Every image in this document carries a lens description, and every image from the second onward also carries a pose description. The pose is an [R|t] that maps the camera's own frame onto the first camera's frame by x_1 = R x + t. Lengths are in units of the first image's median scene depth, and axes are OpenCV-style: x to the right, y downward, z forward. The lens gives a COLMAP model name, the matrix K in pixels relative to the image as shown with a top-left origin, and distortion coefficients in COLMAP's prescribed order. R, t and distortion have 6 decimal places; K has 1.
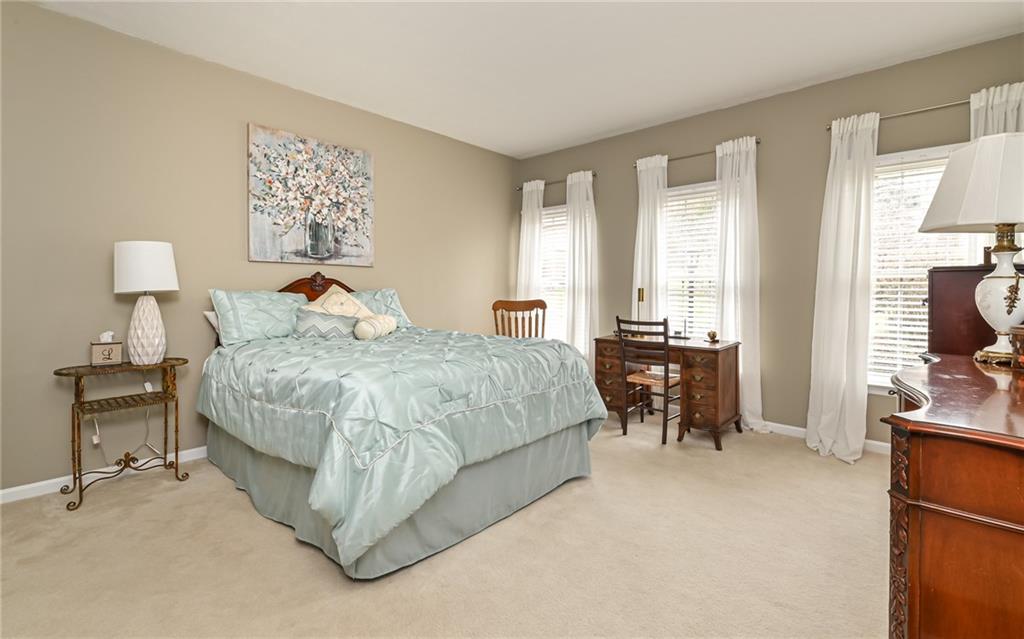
lens RADIAL K [[580.5, 0, 523.0], [0, 580.5, 287.8], [0, 0, 1]] dist [0.000592, 0.000032]
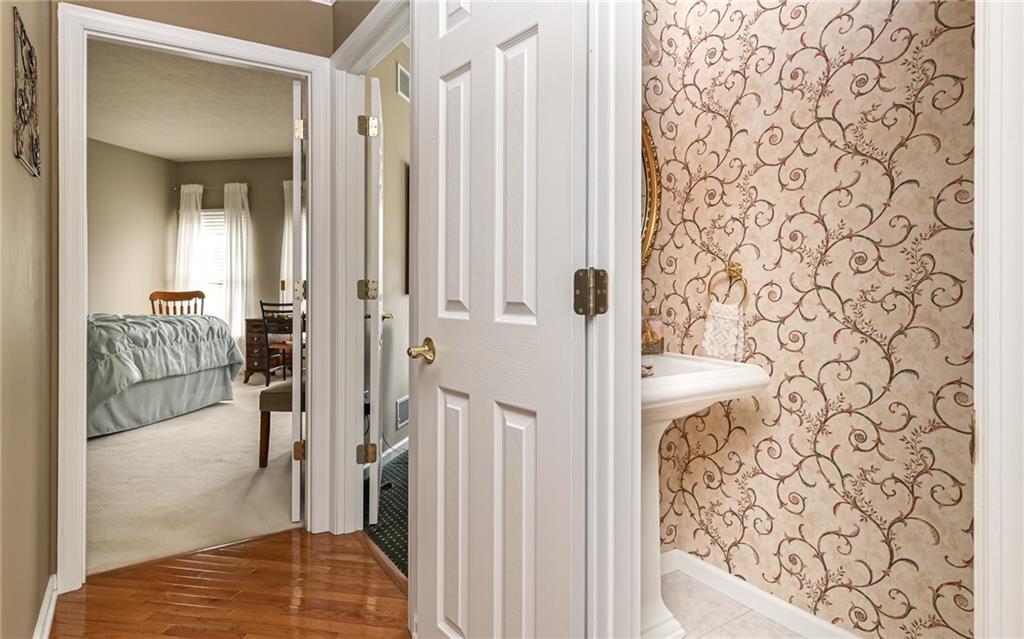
lens RADIAL K [[580.5, 0, 523.0], [0, 580.5, 287.8], [0, 0, 1]] dist [0.000592, 0.000032]
pose [[0.862033, -0.005436, 0.506824, 0.000423], [-0.000355, 0.999936, 0.011328, 0.001537], [-0.506853, -0.009945, 0.861975, -0.332061]]
